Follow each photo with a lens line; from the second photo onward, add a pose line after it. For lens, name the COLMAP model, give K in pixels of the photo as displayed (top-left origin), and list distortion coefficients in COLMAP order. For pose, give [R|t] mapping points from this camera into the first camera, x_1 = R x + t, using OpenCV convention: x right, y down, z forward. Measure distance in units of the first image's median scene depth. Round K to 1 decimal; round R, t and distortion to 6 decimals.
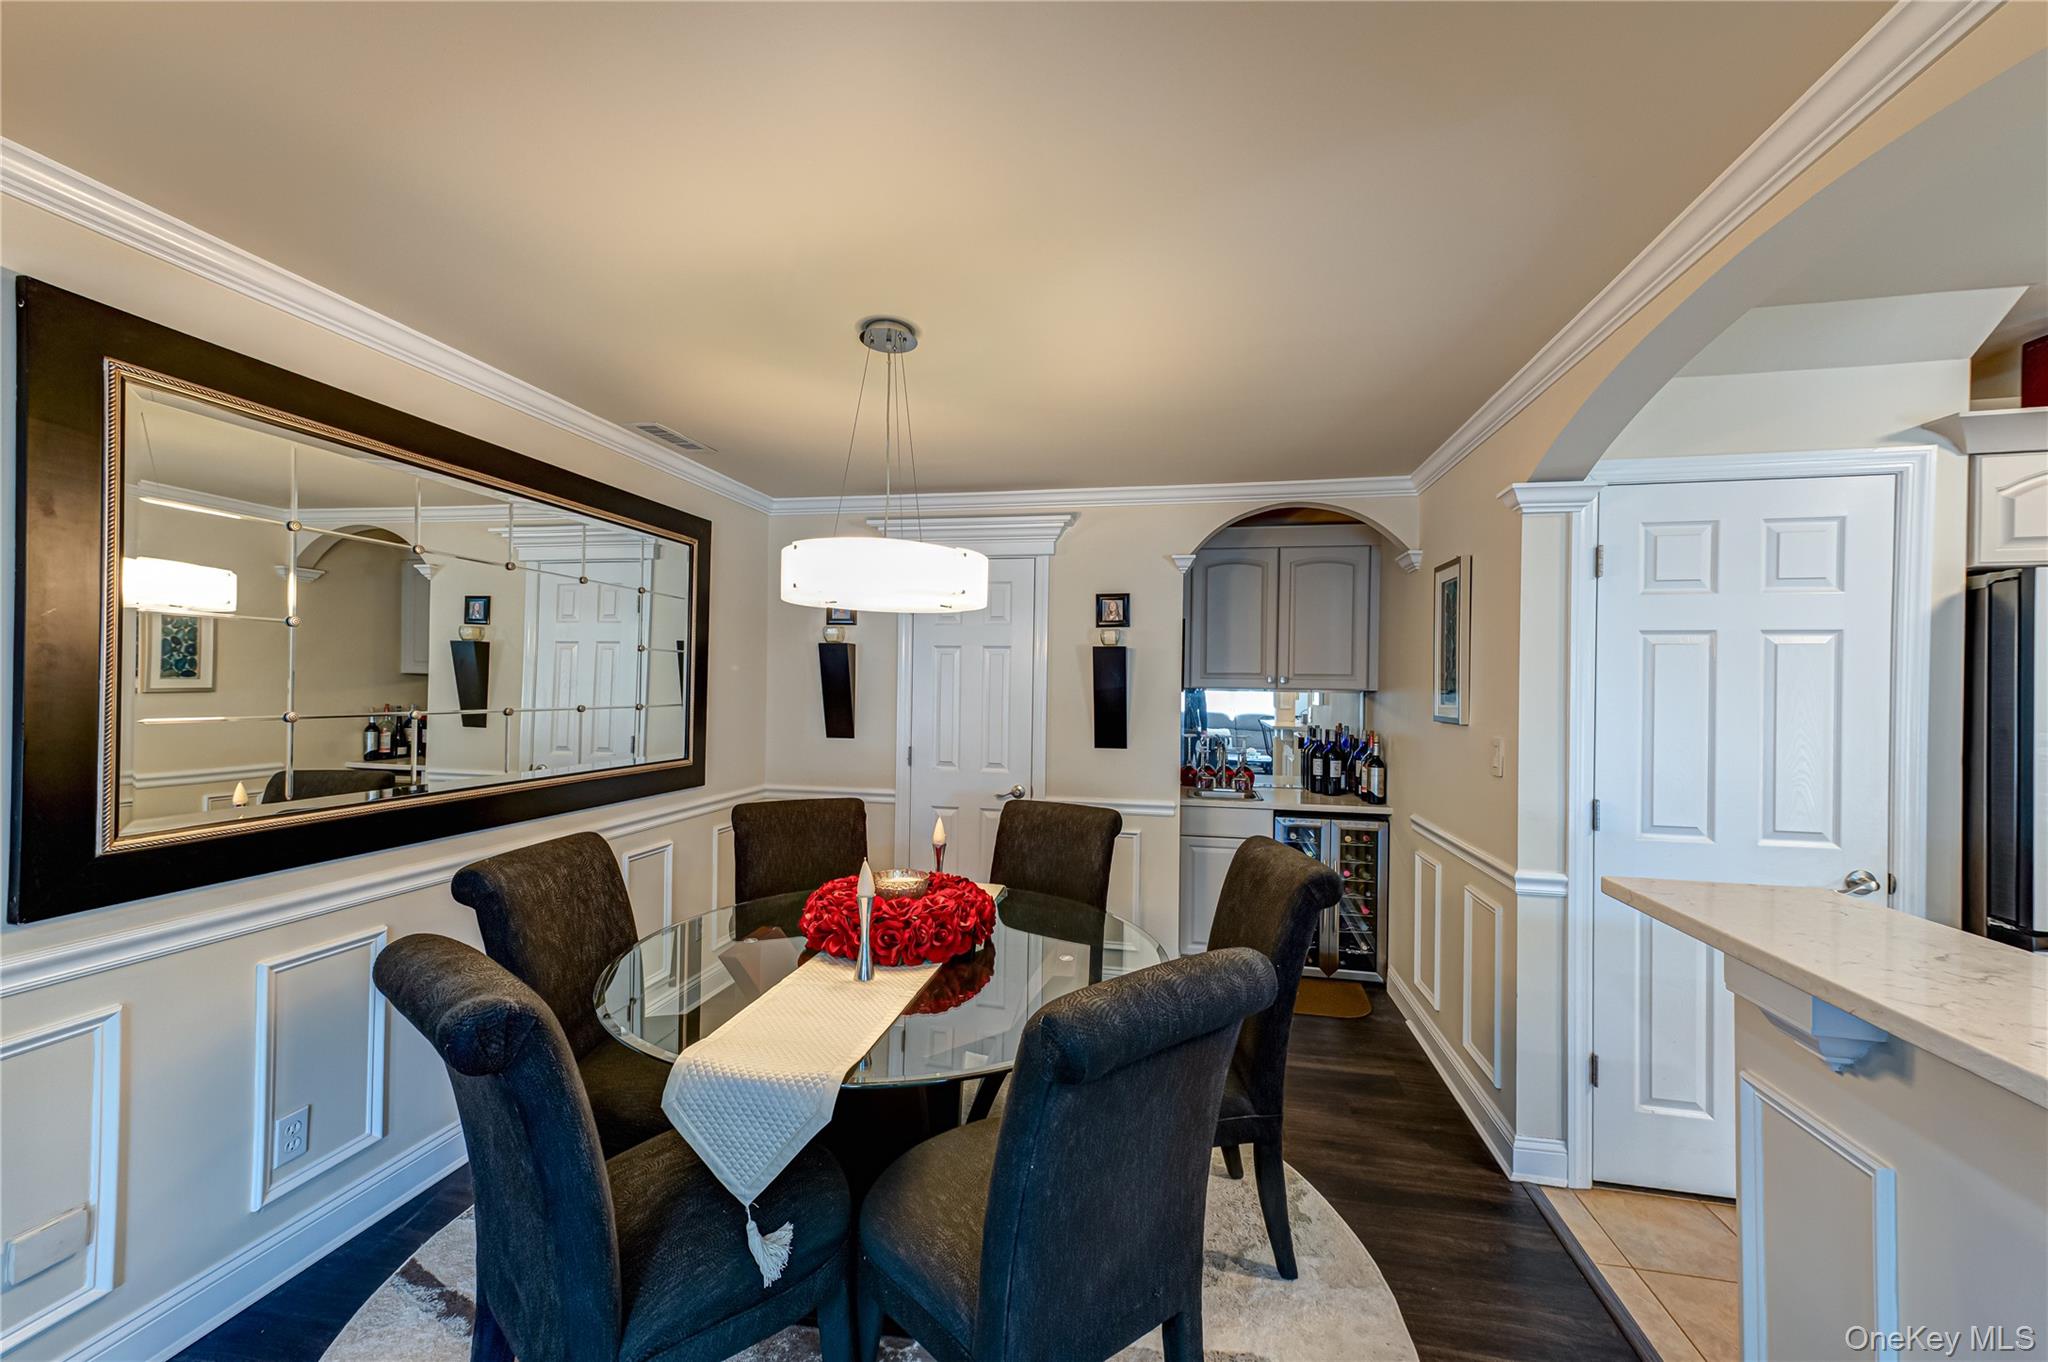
lens RADIAL K [[789.1, 0, 1031.9], [0, 789.1, 690.0], [0, 0, 1]] dist [0.014955, 0.000122]
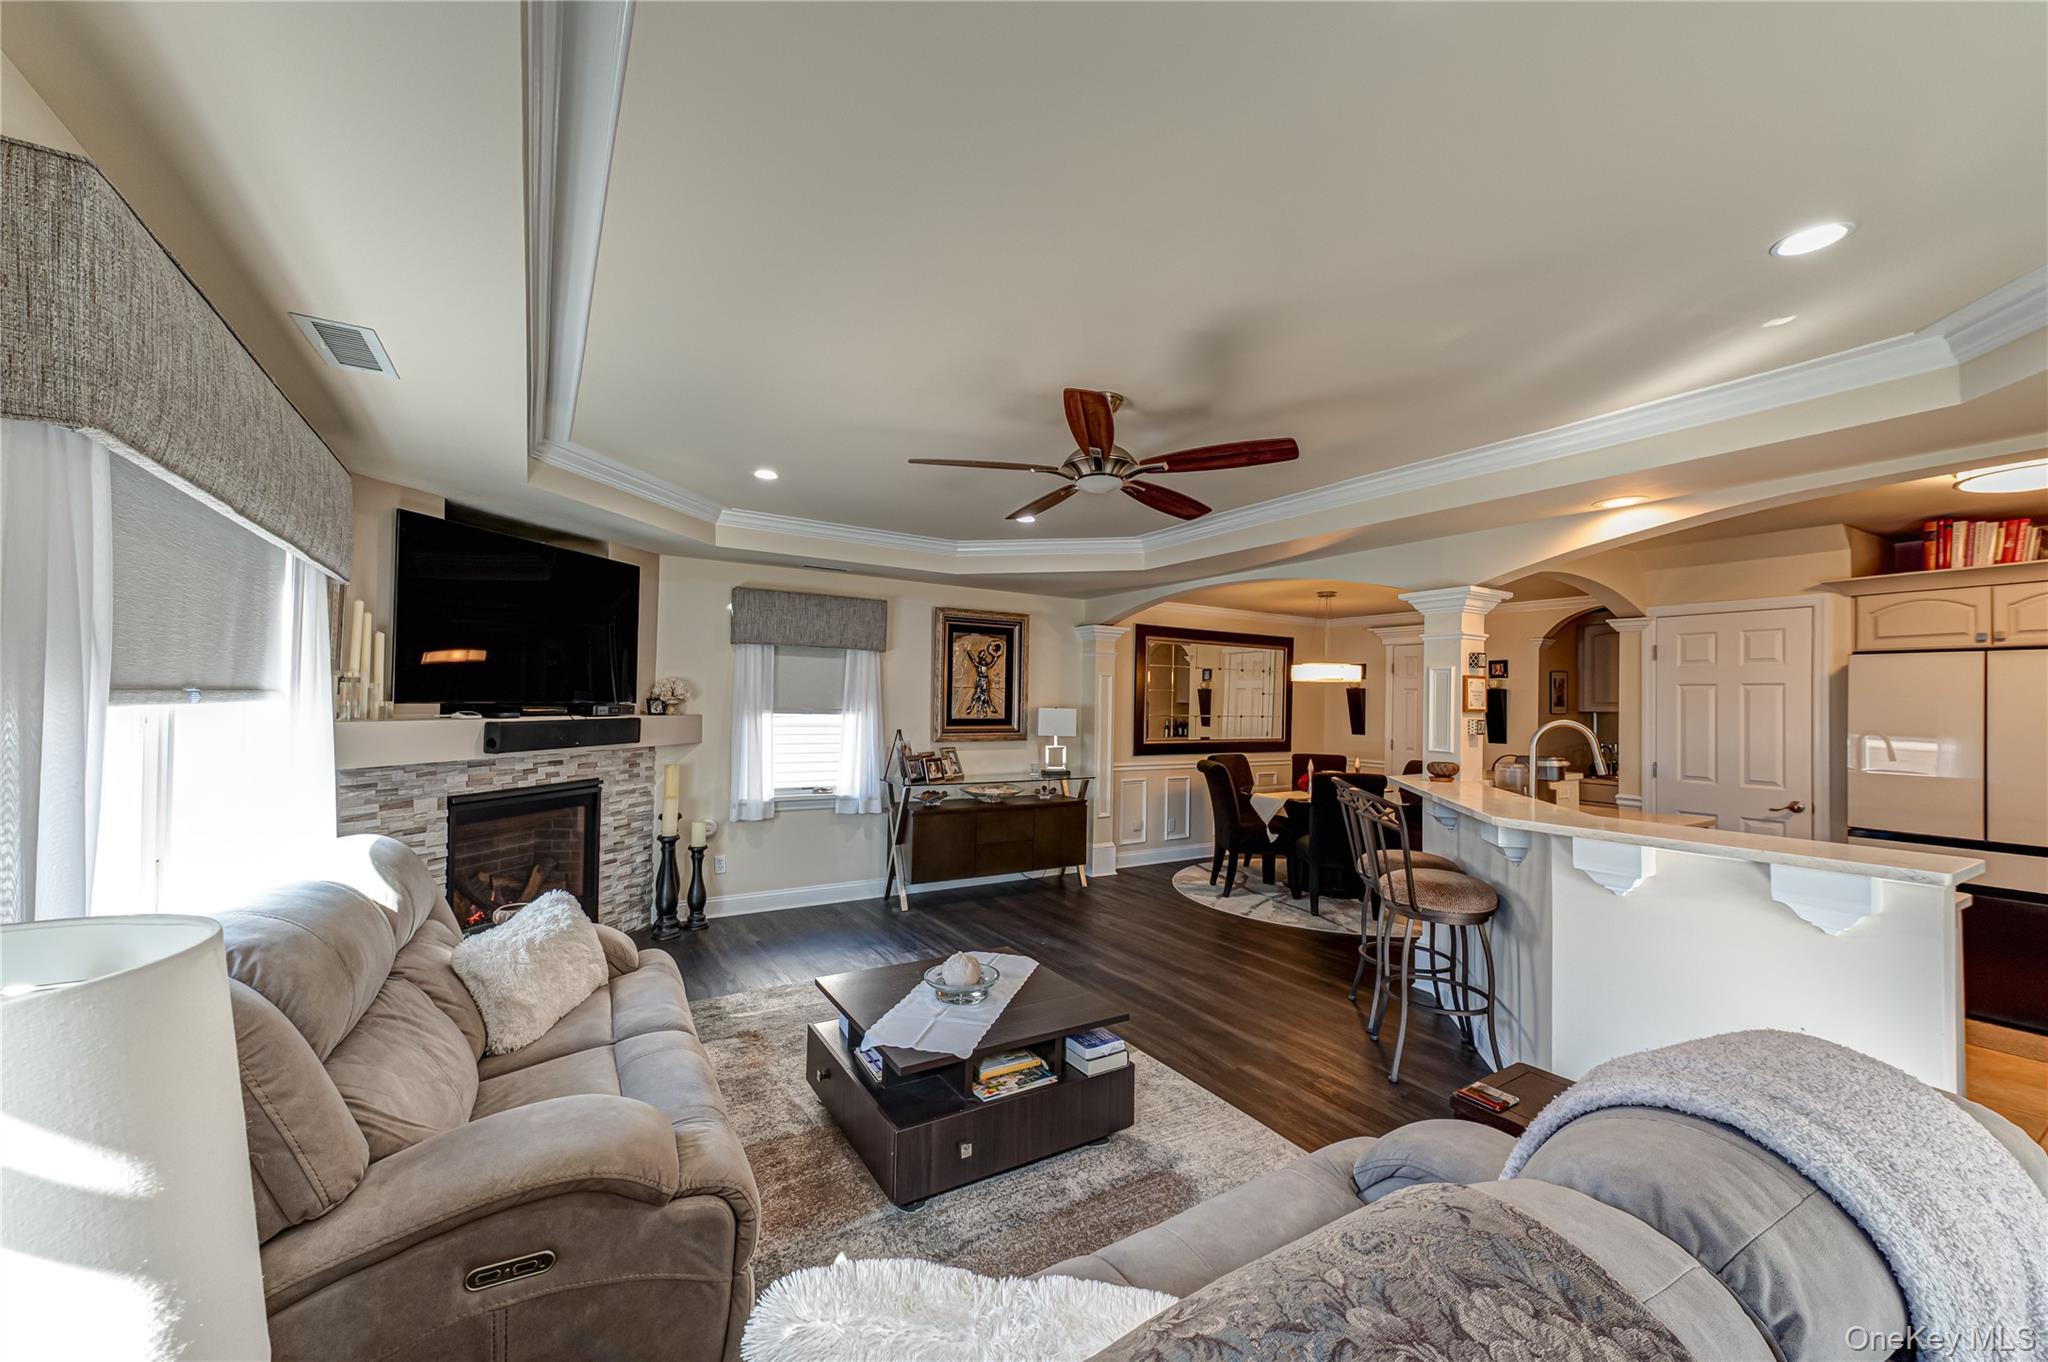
lens RADIAL K [[789.1, 0, 1030.6], [0, 789.1, 688.7], [0, 0, 1]] dist [0.014955, 0.000122]
pose [[0.687956, -0.013712, -0.725623, 0.920211], [-0.010528, 0.999528, -0.028869, 0.014583], [0.725676, 0.027500, 0.687486, -1.422919]]
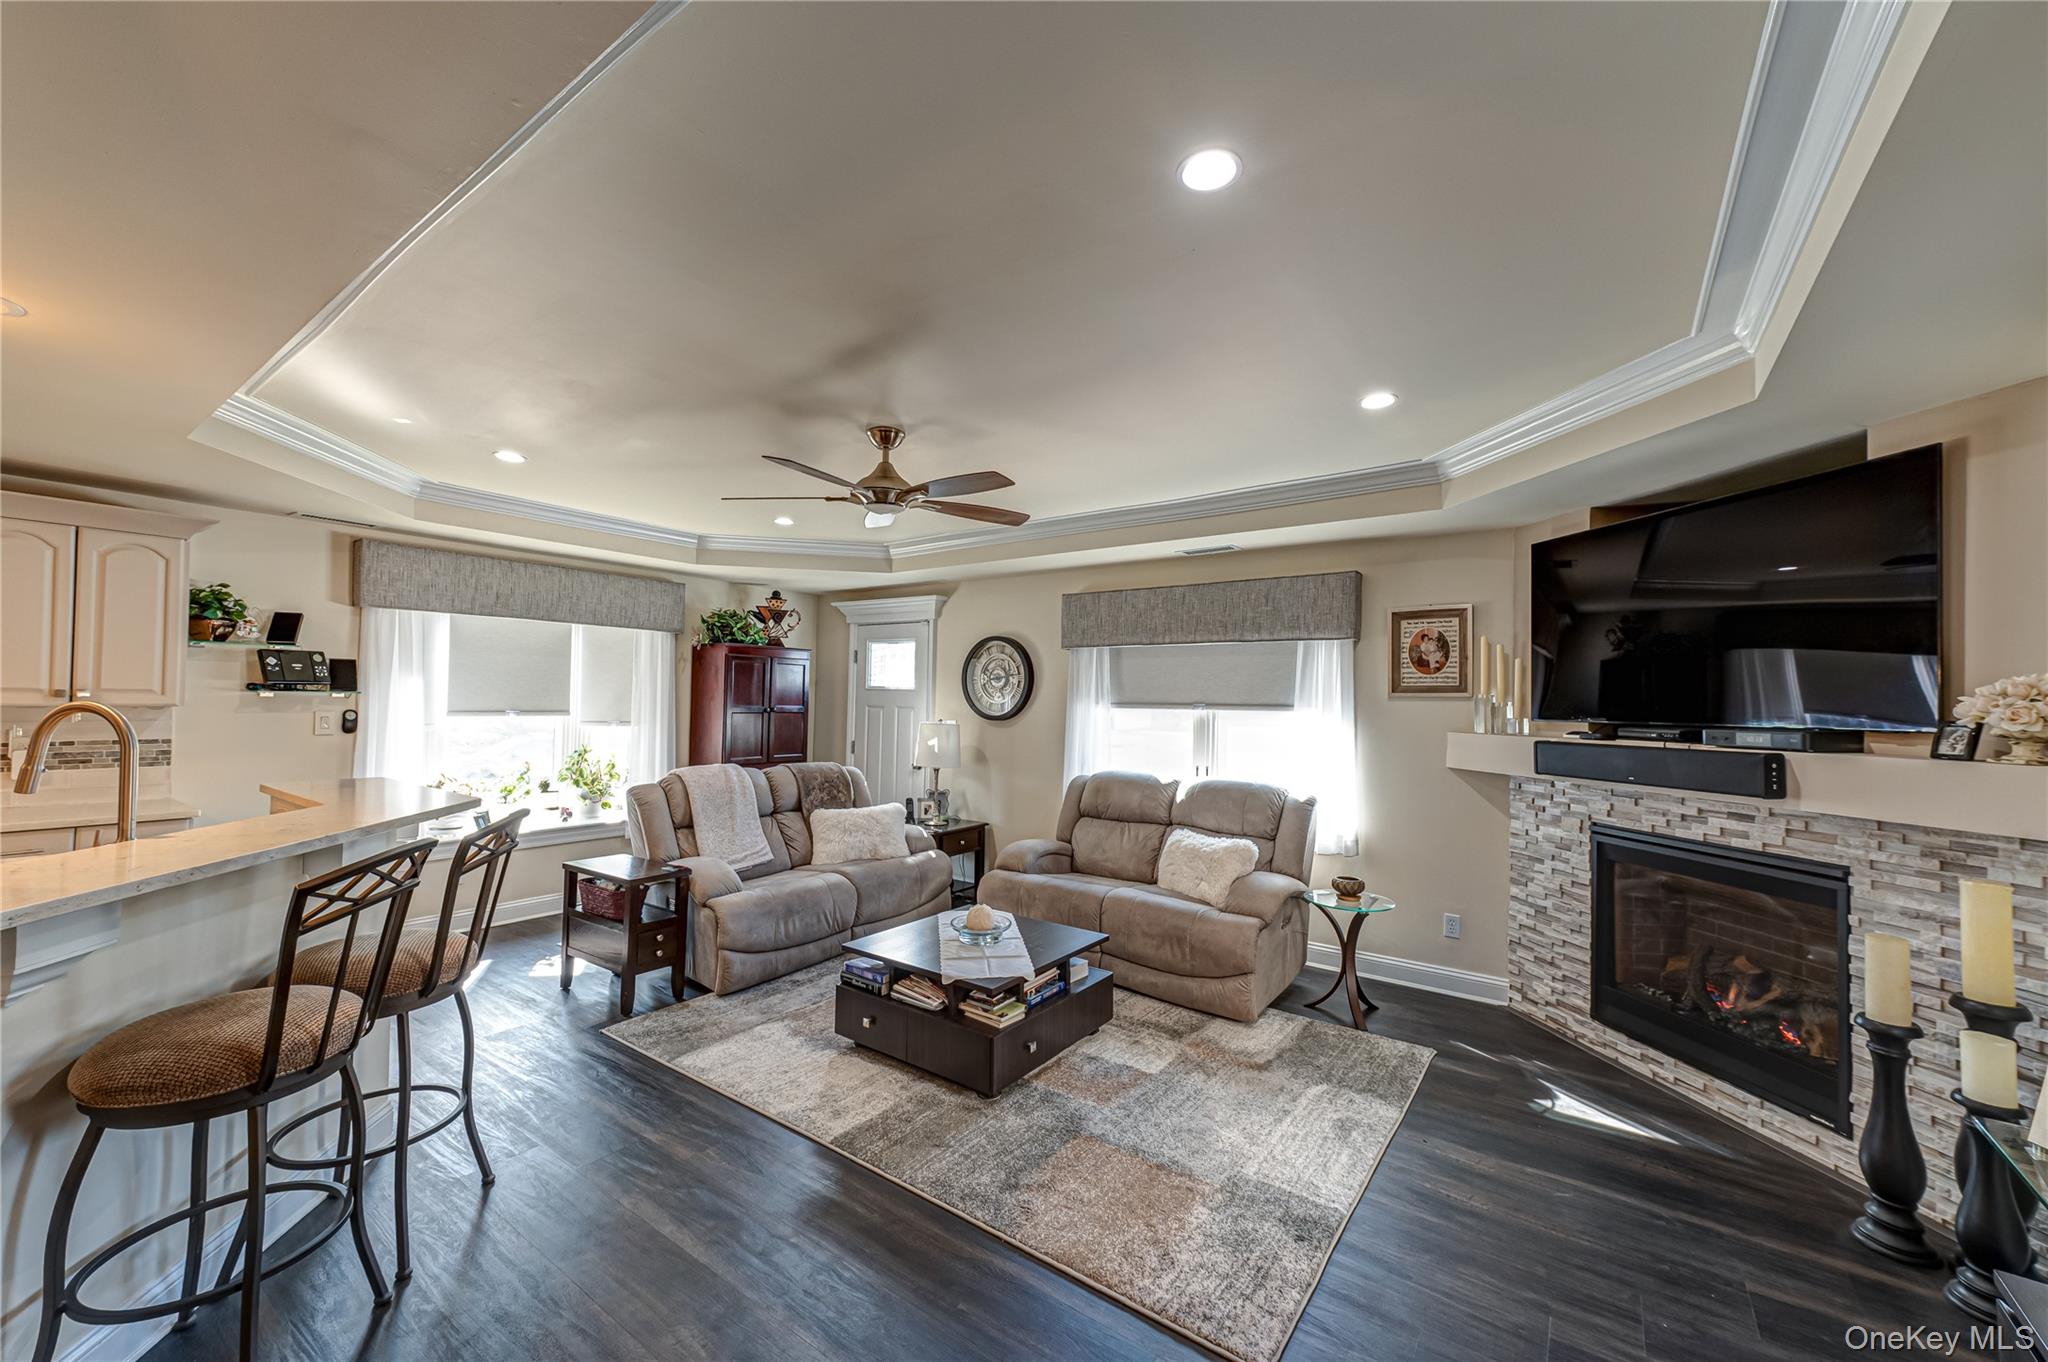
lens RADIAL K [[789.1, 0, 1029.1], [0, 789.1, 687.6], [0, 0, 1]] dist [0.014955, 0.000122]
pose [[-0.909480, -0.019929, 0.415271, -0.391095], [-0.026274, 0.999609, -0.009571, -0.007135], [-0.414918, -0.019616, -0.909647, 0.237463]]
